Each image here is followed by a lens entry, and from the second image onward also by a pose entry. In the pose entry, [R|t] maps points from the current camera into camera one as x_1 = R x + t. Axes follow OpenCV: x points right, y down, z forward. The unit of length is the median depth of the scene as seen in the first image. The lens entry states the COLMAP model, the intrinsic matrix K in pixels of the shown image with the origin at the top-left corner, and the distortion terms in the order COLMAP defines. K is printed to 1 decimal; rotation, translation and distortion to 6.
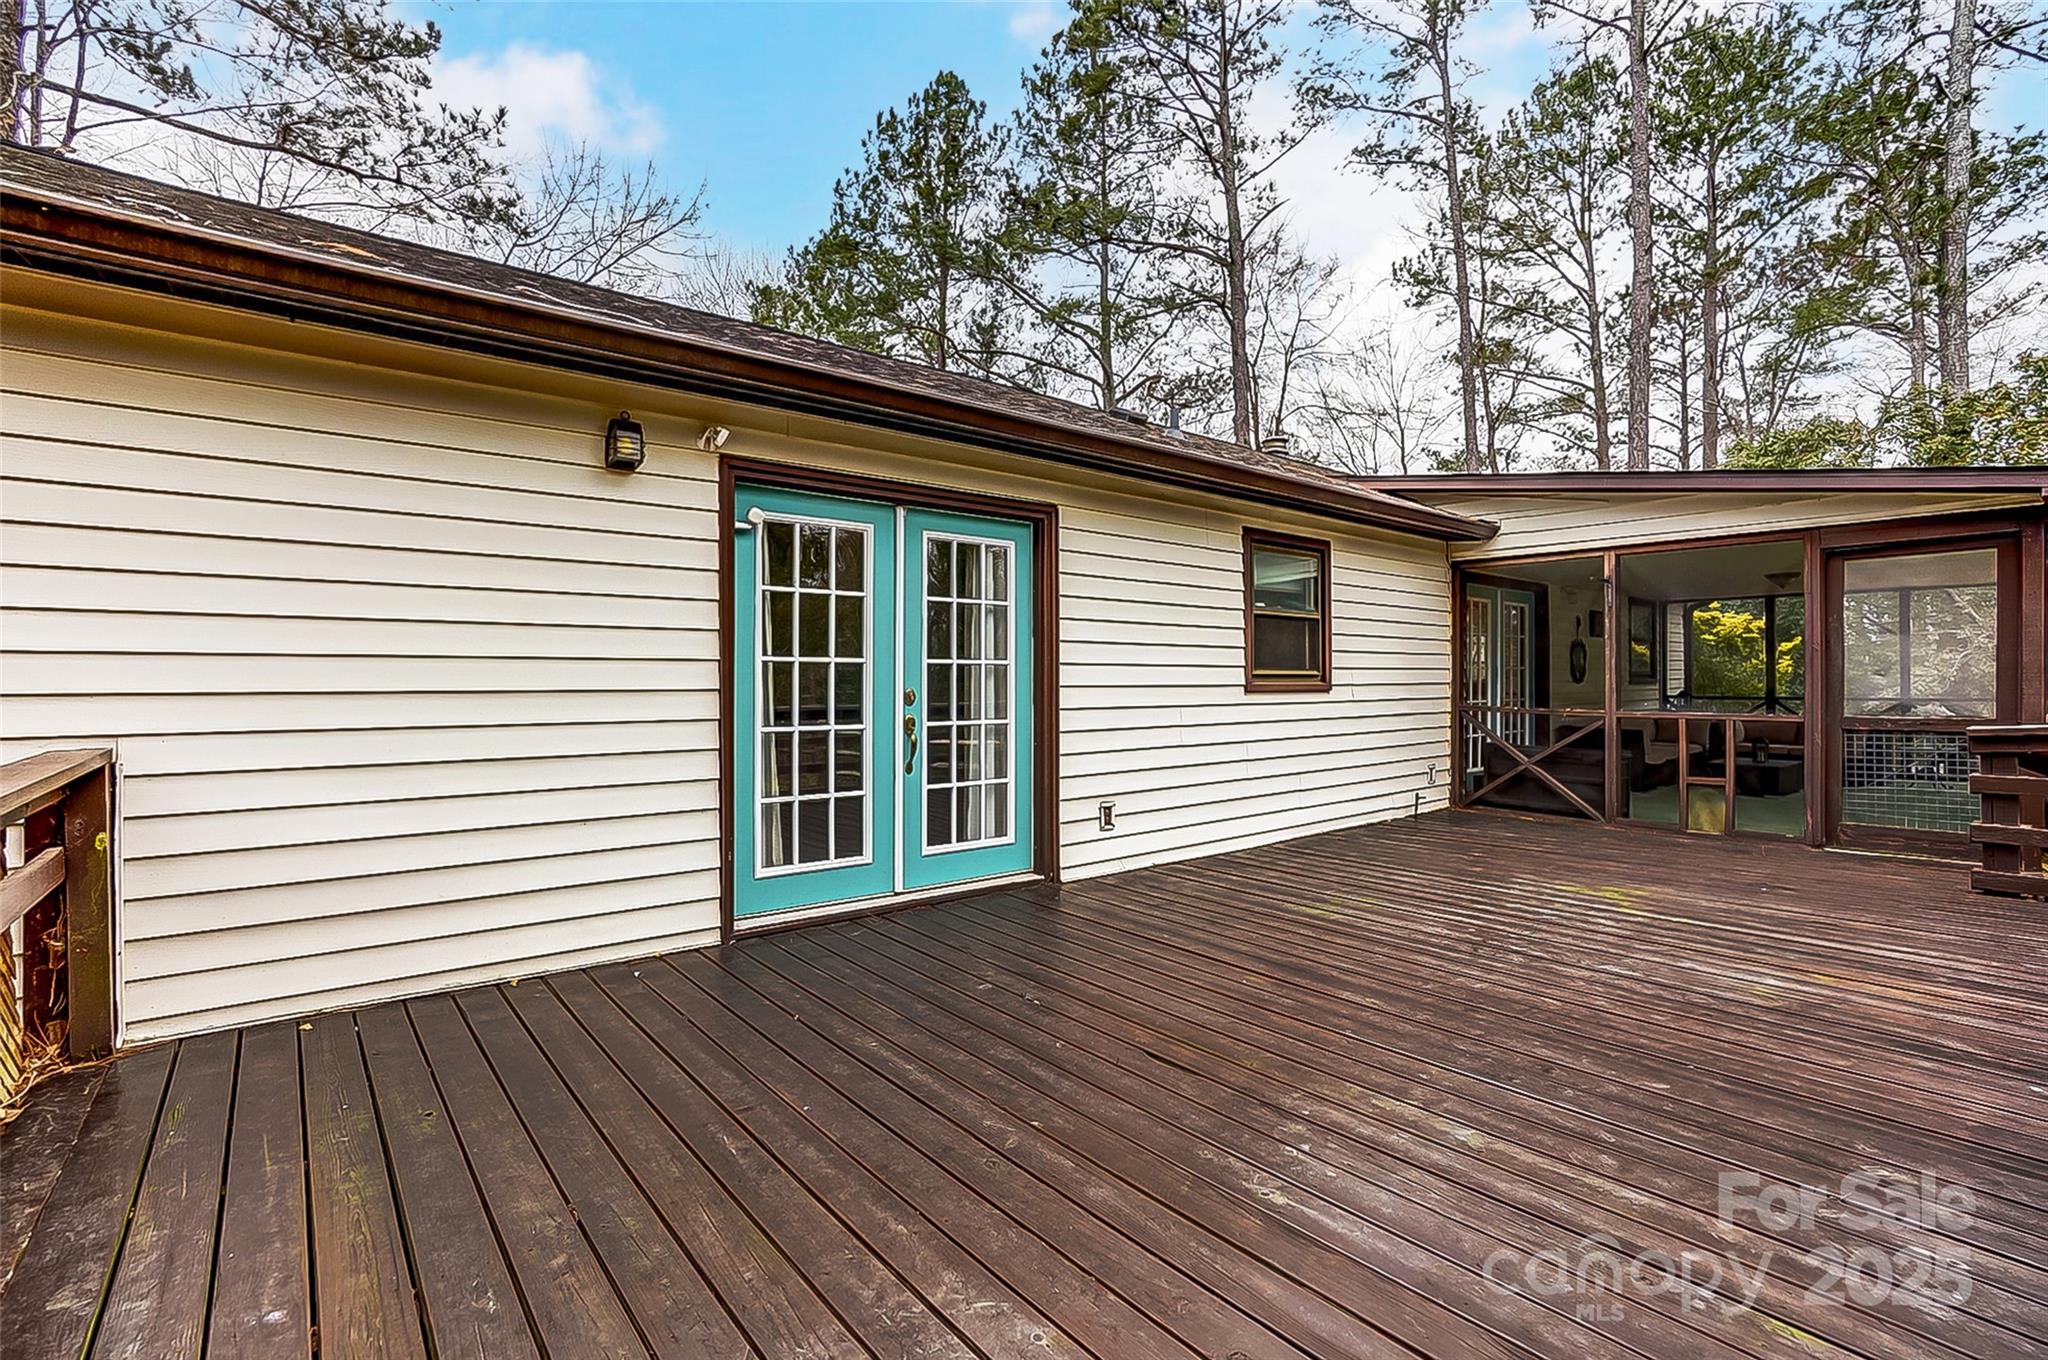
lens RADIAL K [[910.1, 0, 1014.8], [0, 910.1, 662.9], [0, 0, 1]] dist [-0.061414, 0.022268]
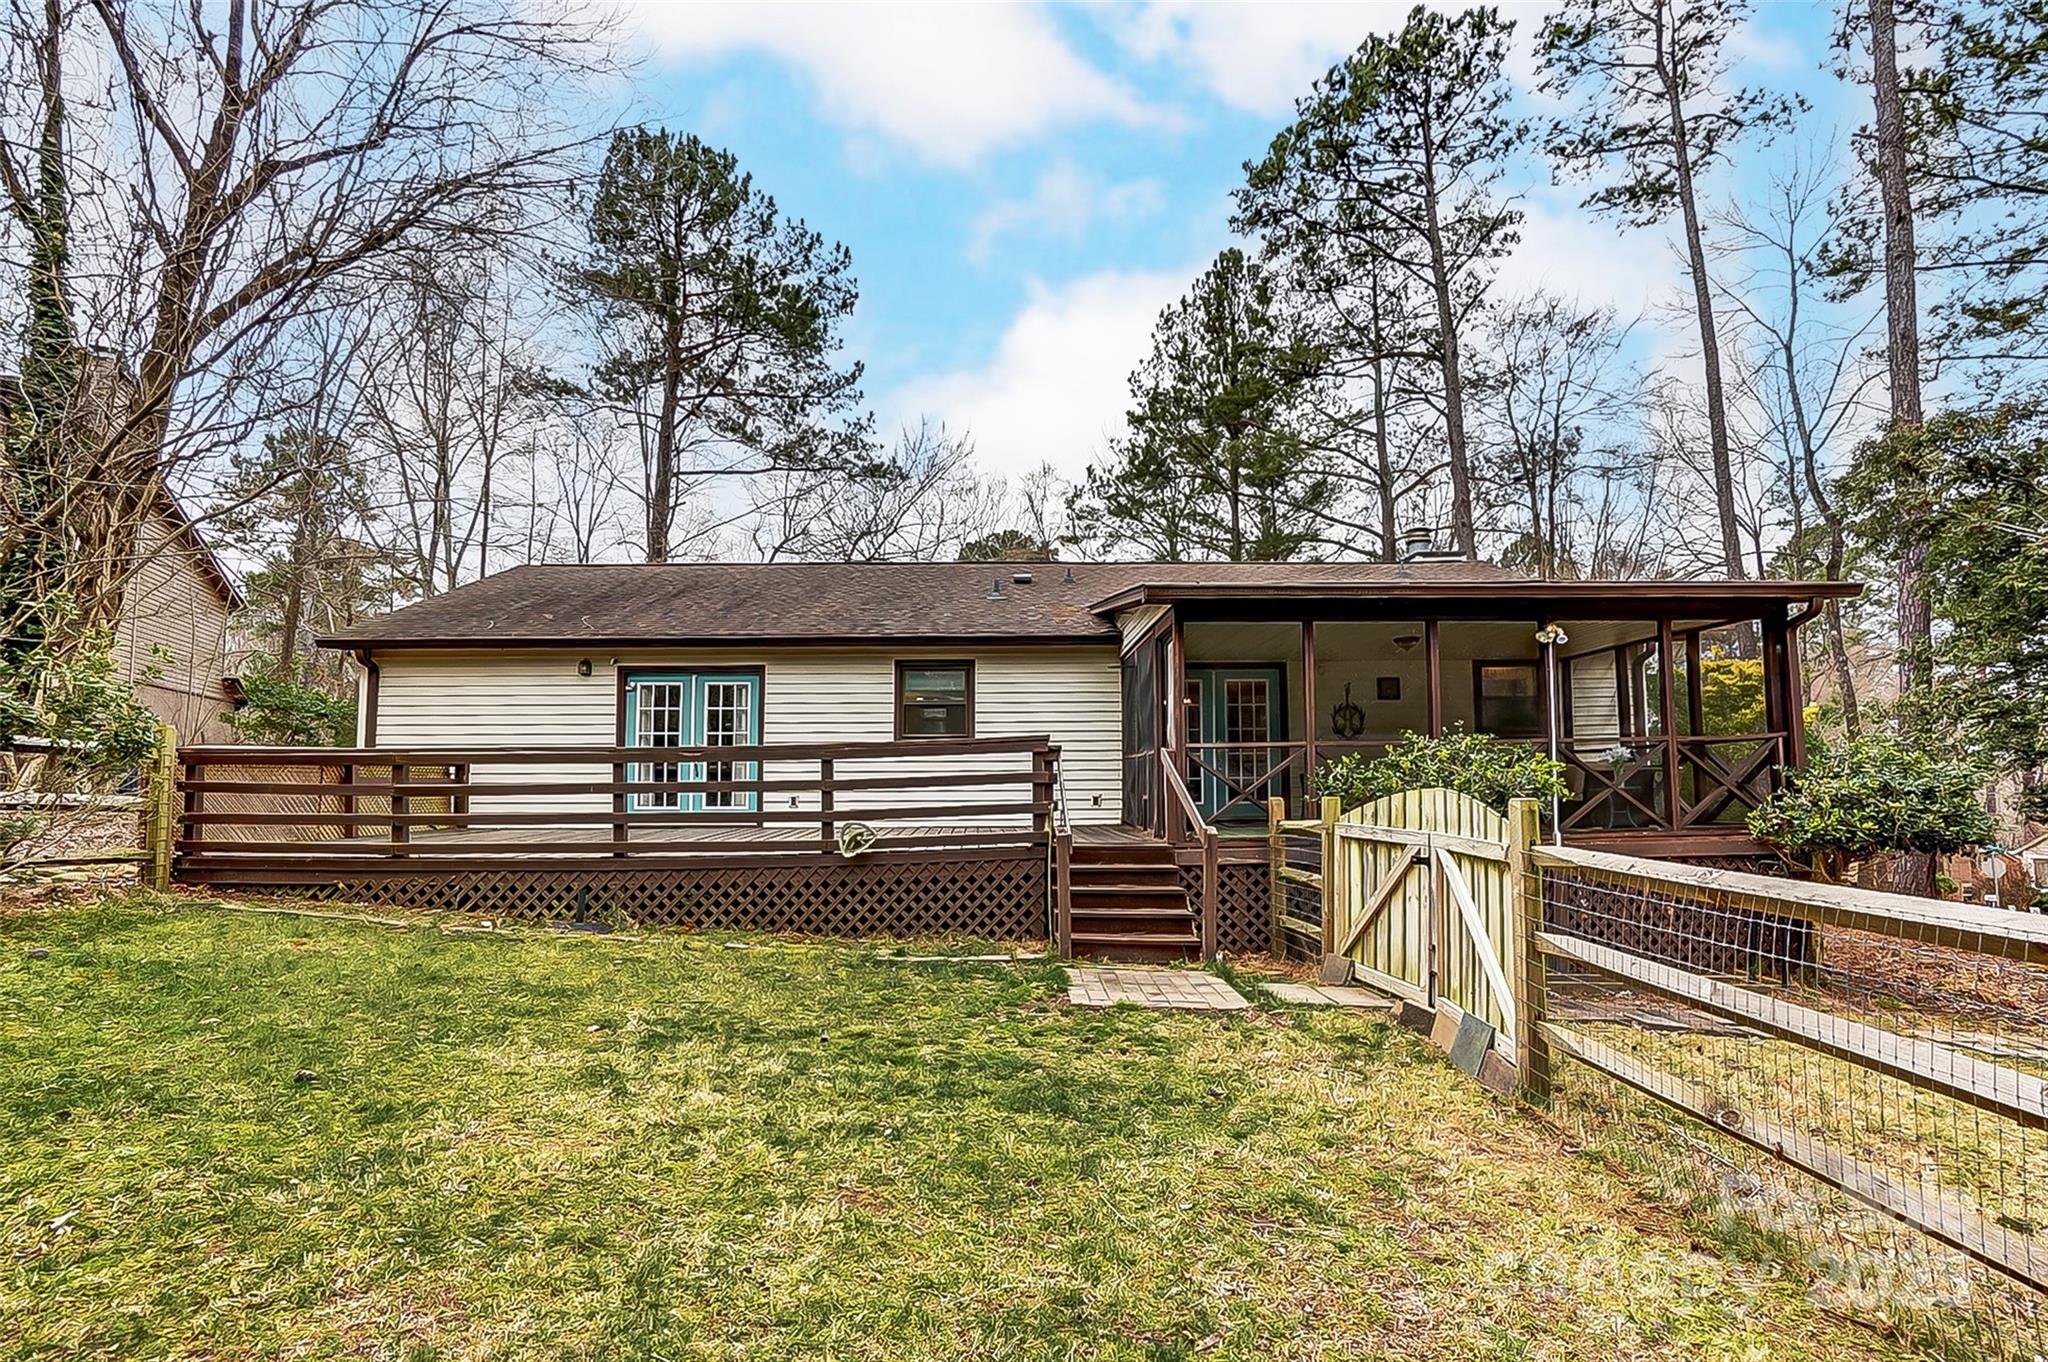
lens RADIAL K [[908.9, 0, 1024.1], [0, 908.9, 726.3], [0, 0, 1]] dist [-0.055931, 0.011490]
pose [[0.801117, -0.043951, -0.596892, 1.466552], [0.017386, 0.998588, -0.050194, 0.083908], [0.598255, 0.029833, 0.800750, -0.345935]]
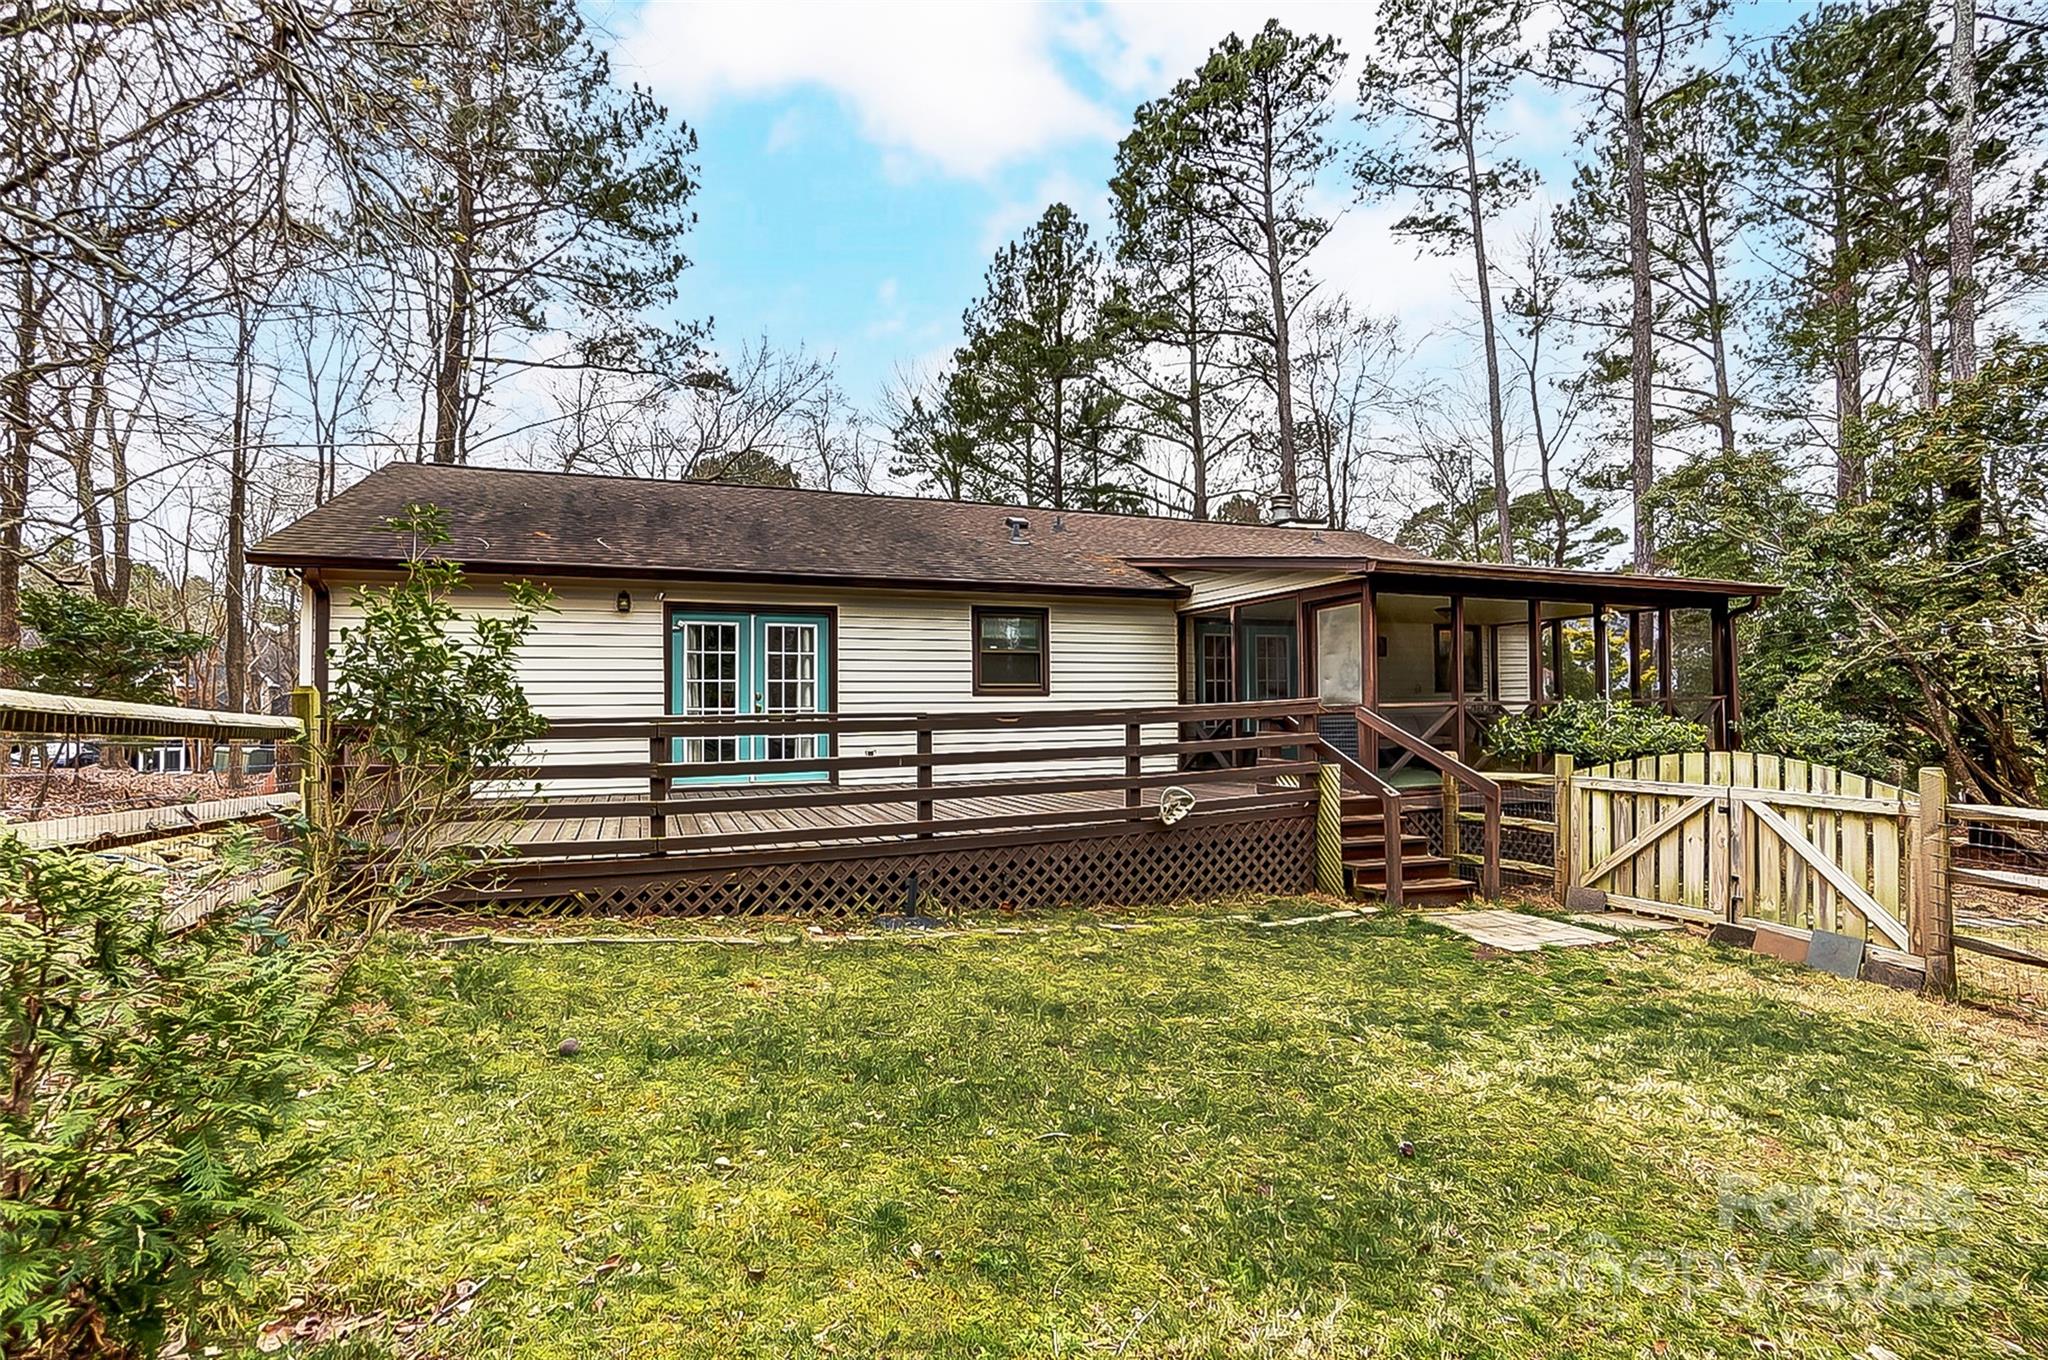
lens RADIAL K [[886.6, 0, 1015.6], [0, 886.6, 694.1], [0, 0, 1]] dist [-0.051478, 0.000830]
pose [[0.958111, -0.013316, -0.286088, 0.771804], [0.014655, 0.999889, 0.002538, 0.023787], [0.286022, -0.006624, 0.958200, -0.642494]]
